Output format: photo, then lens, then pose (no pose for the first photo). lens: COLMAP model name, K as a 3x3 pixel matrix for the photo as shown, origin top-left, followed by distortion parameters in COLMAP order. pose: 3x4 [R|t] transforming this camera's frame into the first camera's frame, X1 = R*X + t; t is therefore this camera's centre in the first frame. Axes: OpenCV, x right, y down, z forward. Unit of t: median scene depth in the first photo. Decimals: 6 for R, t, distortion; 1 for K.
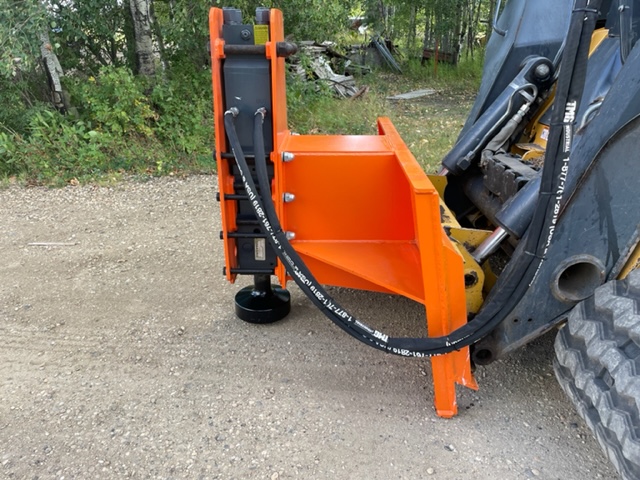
lens RADIAL K [[475.4, 0, 320.0], [0, 475.4, 240.0], [0, 0, 1]] dist [0.058449, -0.081395]
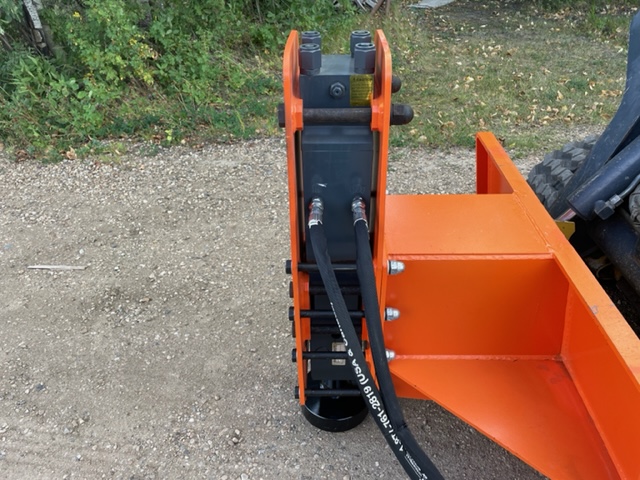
lens RADIAL K [[475.4, 0, 320.0], [0, 475.4, 240.0], [0, 0, 1]] dist [0.058449, -0.081395]
pose [[0.999863, -0.015580, -0.005608, -0.067062], [0.016385, 0.979837, 0.199128, -0.137576], [0.002393, -0.199192, 0.979958, 0.134665]]
